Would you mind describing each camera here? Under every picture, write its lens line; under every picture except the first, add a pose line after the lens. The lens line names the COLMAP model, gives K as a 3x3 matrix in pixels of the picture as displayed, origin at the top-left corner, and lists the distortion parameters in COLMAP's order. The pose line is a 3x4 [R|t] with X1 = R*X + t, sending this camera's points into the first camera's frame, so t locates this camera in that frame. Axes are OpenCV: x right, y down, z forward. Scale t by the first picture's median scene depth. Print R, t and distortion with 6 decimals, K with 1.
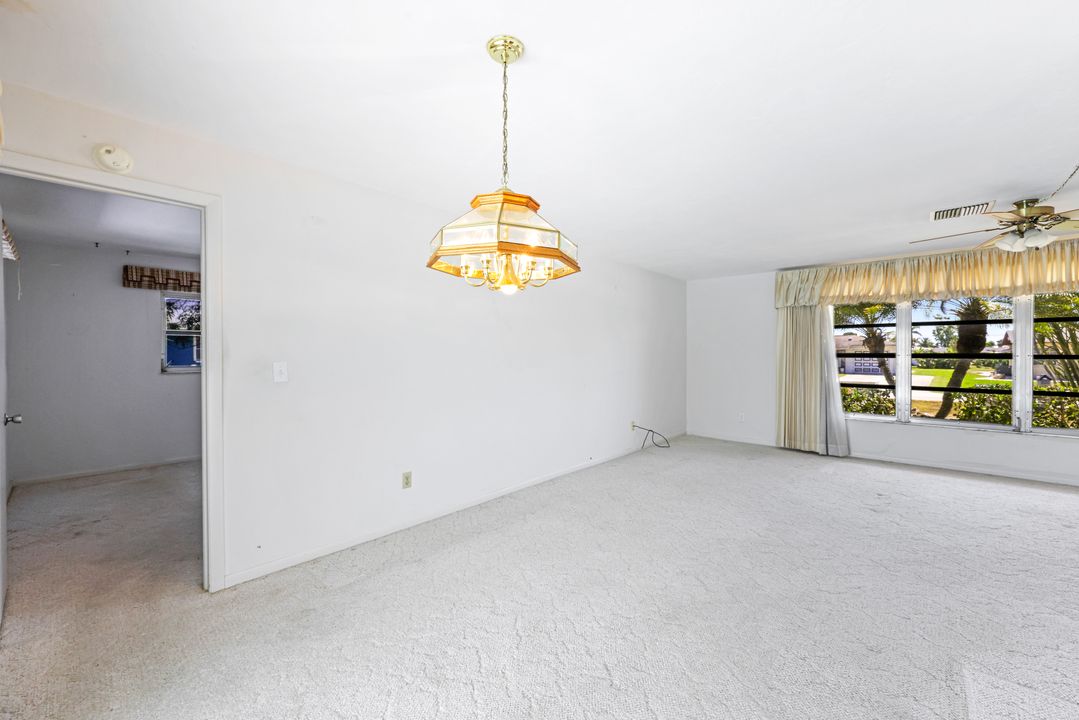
lens RADIAL K [[442.0, 0, 539.2], [0, 442.0, 356.1], [0, 0, 1]] dist [0.000763, 0.000519]
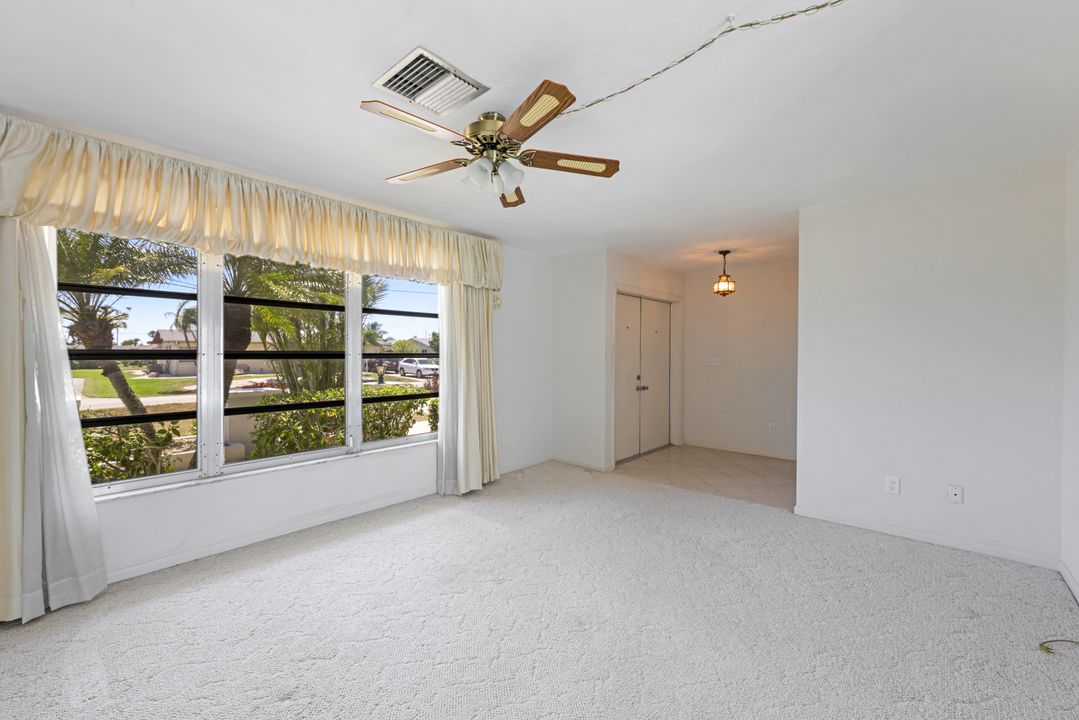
lens RADIAL K [[442.0, 0, 539.2], [0, 442.0, 356.1], [0, 0, 1]] dist [0.000763, 0.000519]
pose [[0.016941, -0.006099, 0.999838, 0.275684], [0.003007, 0.999977, 0.006049, -0.001344], [-0.999852, 0.002905, 0.016959, 0.570598]]
